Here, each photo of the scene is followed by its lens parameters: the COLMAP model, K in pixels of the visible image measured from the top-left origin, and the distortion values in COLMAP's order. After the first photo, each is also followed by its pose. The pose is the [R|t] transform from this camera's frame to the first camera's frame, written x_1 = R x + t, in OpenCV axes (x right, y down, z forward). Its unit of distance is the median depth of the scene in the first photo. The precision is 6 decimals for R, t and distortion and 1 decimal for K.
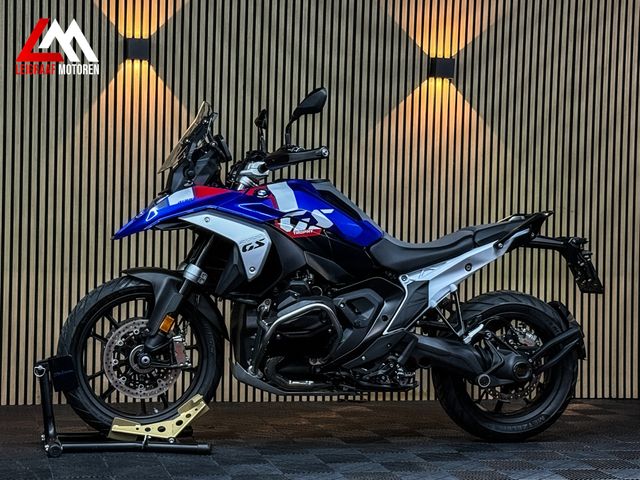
lens RADIAL K [[1351.8, 0, 310.6], [0, 1351.8, 238.8], [0, 0, 1]] dist [0.137046, 0.000000]
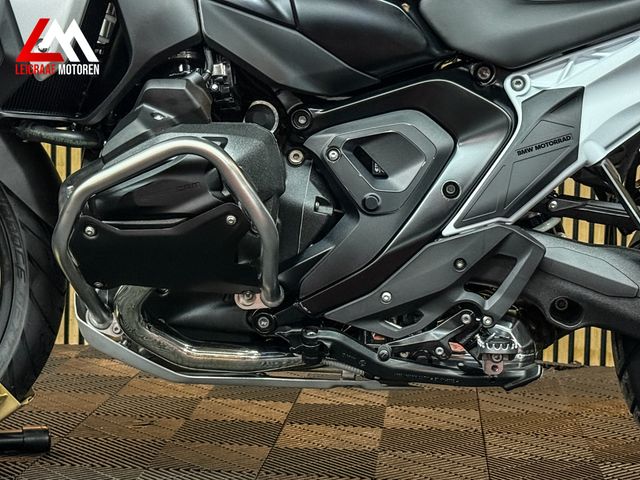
lens RADIAL K [[1351.8, 0, 303.0], [0, 1351.8, 233.1], [0, 0, 1]] dist [0.137046, 0.000000]
pose [[0.944204, 0.026896, -0.328261, 0.135742], [-0.003108, 0.997343, 0.072776, 0.042870], [0.329346, -0.067695, 0.941779, 0.628163]]
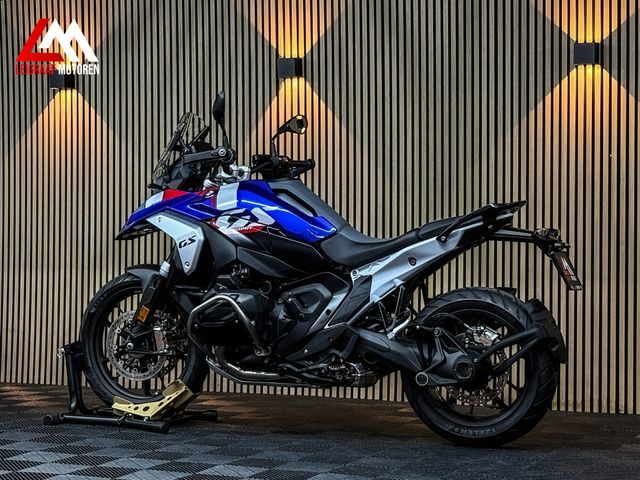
lens RADIAL K [[1351.8, 0, 317.2], [0, 1351.8, 243.1], [0, 0, 1]] dist [0.137046, 0.000000]
pose [[0.795409, -0.019856, -0.605747, 0.650555], [0.008836, 0.999737, -0.021168, 0.027663], [0.606008, 0.011485, 0.795375, 0.187009]]
